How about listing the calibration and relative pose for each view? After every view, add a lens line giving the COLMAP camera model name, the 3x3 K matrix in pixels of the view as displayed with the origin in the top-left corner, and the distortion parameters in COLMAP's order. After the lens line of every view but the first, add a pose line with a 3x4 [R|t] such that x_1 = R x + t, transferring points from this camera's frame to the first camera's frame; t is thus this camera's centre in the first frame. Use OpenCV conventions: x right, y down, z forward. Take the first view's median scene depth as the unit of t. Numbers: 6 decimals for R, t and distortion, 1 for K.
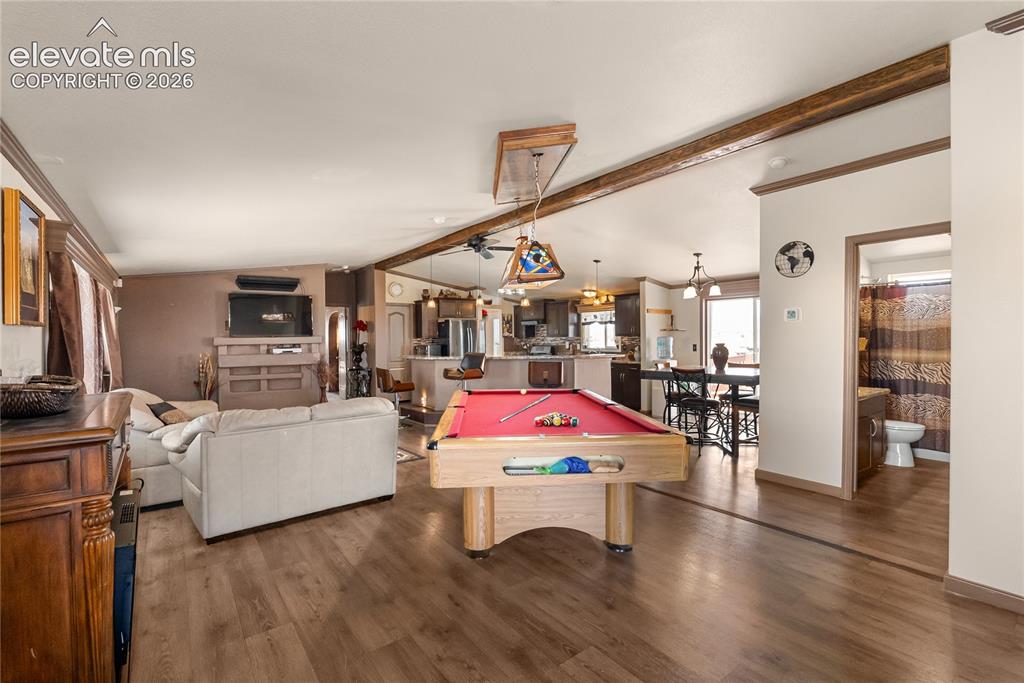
lens RADIAL K [[469.4, 0, 511.2], [0, 469.4, 345.8], [0, 0, 1]] dist [-0.000593, 0.000011]
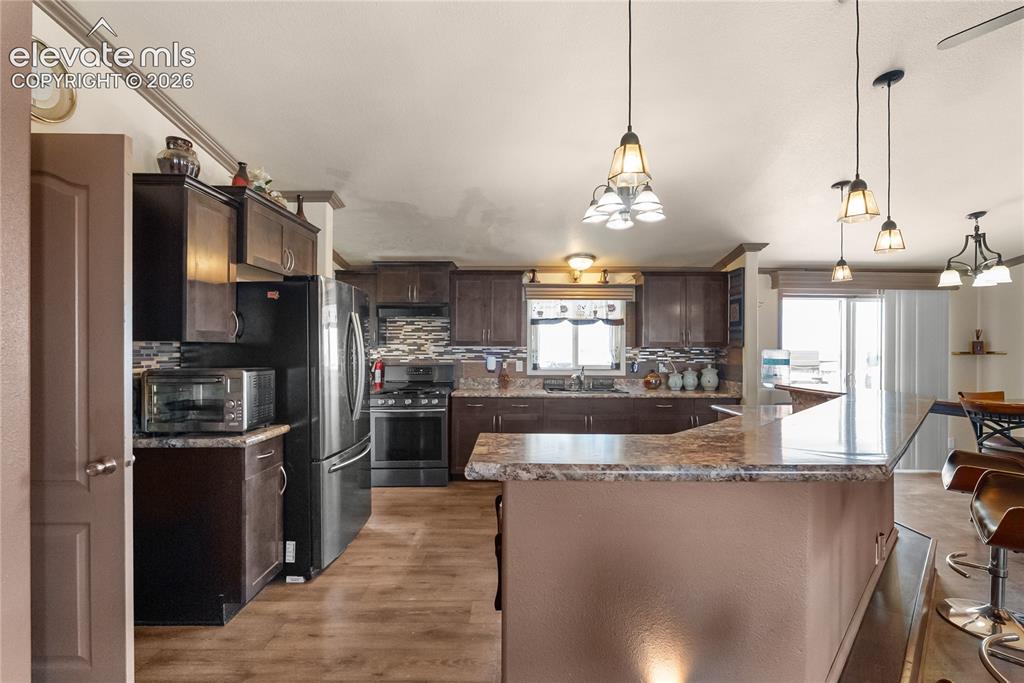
lens RADIAL K [[460.7, 0, 517.8], [0, 460.7, 349.8], [0, 0, 1]] dist [-0.009858, 0.000398]
pose [[0.590154, 0.009080, 0.807240, -0.269163], [0.000953, 0.999928, -0.011943, -0.010098], [-0.807290, 0.007818, 0.590103, 0.727295]]
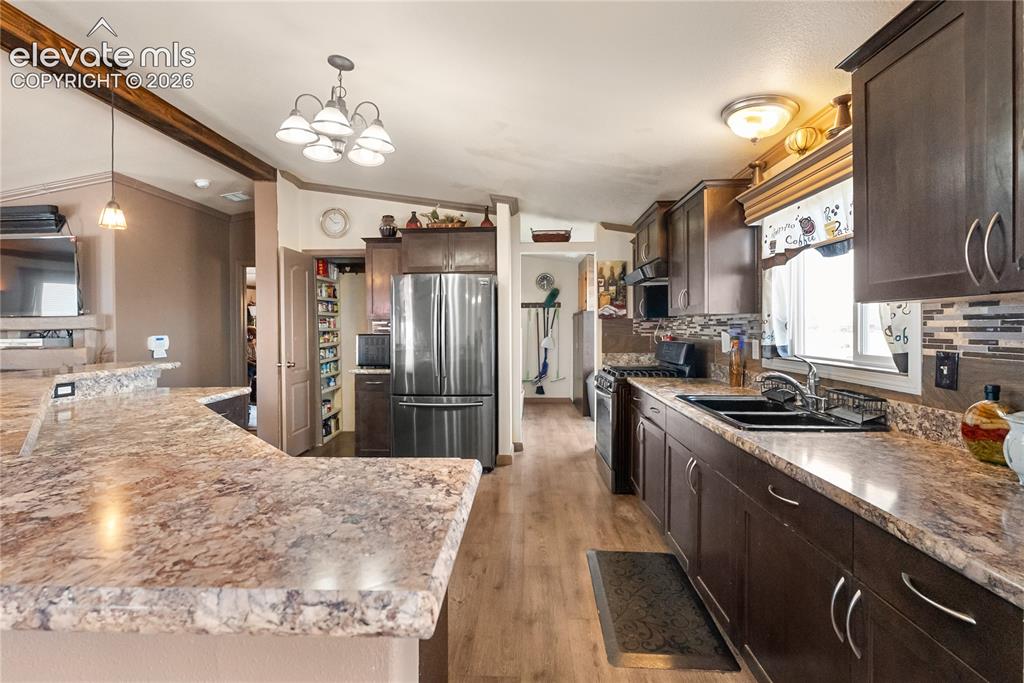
lens RADIAL K [[467.5, 0, 512.5], [0, 467.5, 328.1], [0, 0, 1]] dist [-0.000154, 0.000016]
pose [[0.784091, 0.006930, -0.620607, 0.207442], [-0.009551, 0.999954, -0.000901, -0.009190], [0.620573, 0.006634, 0.784121, 0.716628]]
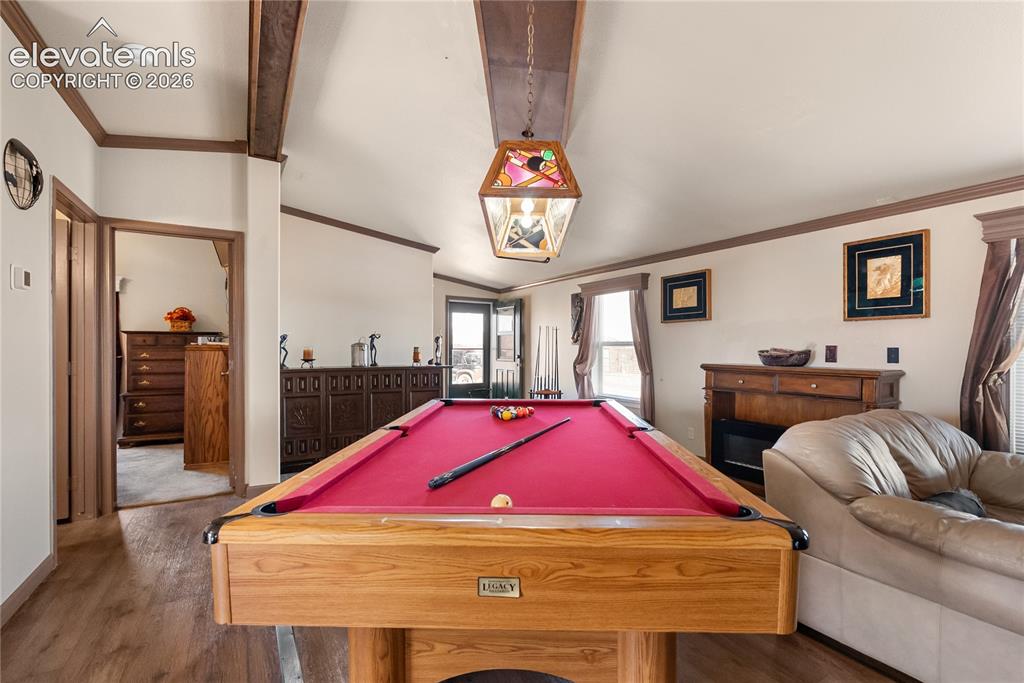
lens RADIAL K [[469.4, 0, 511.2], [0, 469.4, 345.8], [0, 0, 1]] dist [-0.000593, 0.000011]
pose [[-0.993723, 0.005065, 0.111753, -0.004525], [0.006681, 0.999878, 0.014089, 0.002390], [-0.111668, 0.014747, -0.993636, 0.611137]]
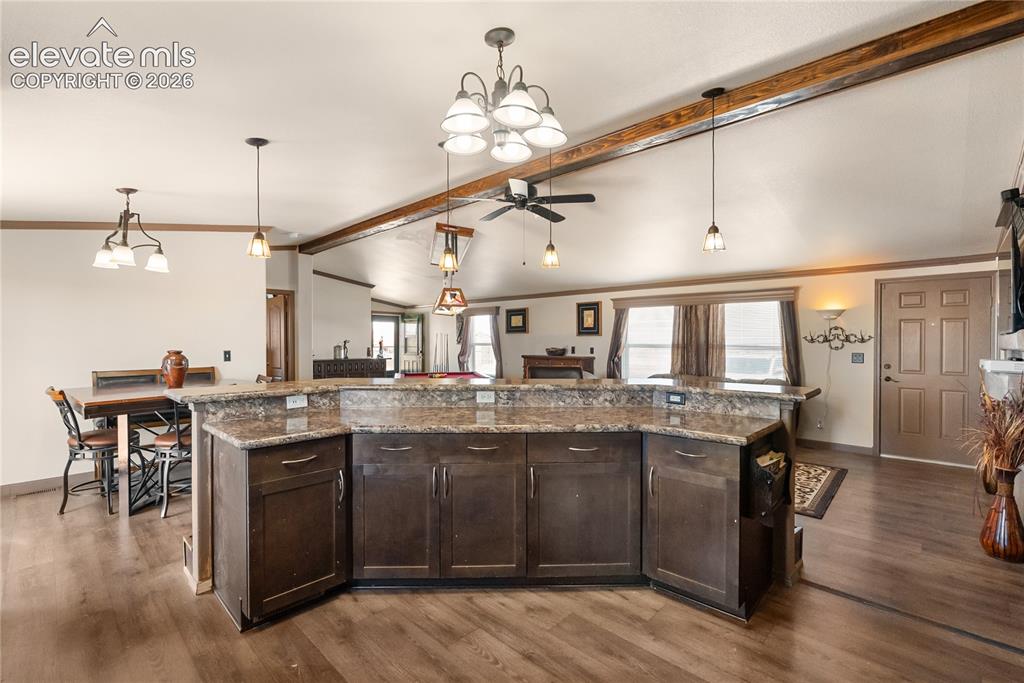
lens RADIAL K [[460.7, 0, 517.8], [0, 460.7, 349.8], [0, 0, 1]] dist [-0.009858, 0.000398]
pose [[-0.985651, 0.010968, -0.168439, 0.025648], [0.004585, 0.999258, 0.038239, -0.017814], [0.168734, 0.036918, -0.984970, 1.030639]]
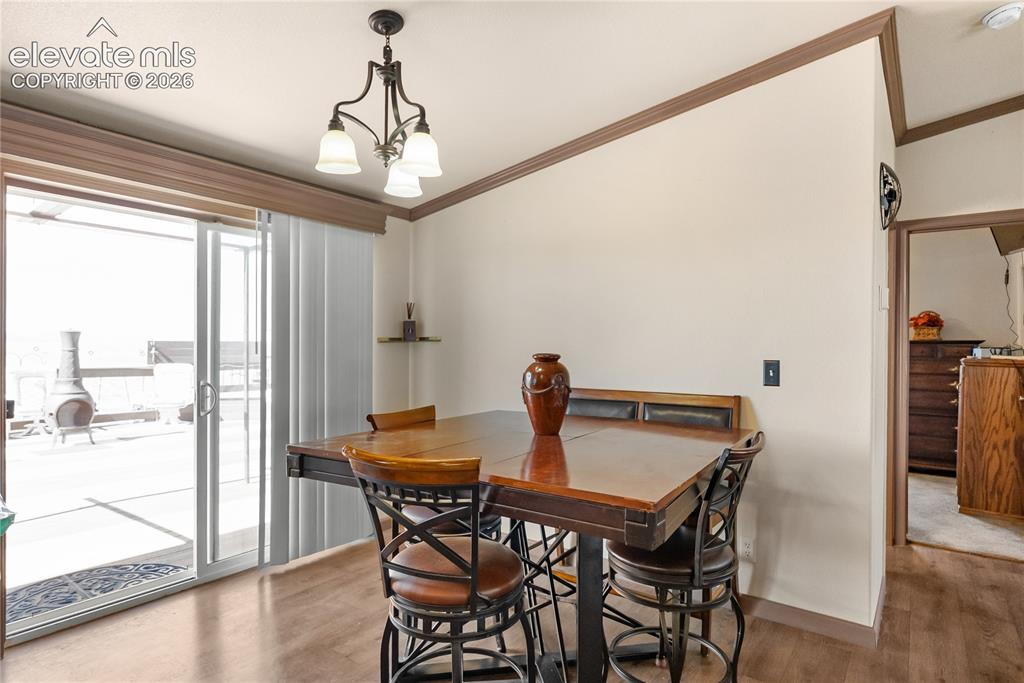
lens RADIAL K [[561.3, 0, 514.9], [0, 561.3, 350.1], [0, 0, 1]] dist [0.000731, 0.000074]
pose [[-0.301939, -0.000678, 0.953327, 0.045446], [0.008399, 0.999959, 0.003372, -0.005369], [-0.953290, 0.009025, -0.301921, 0.661608]]
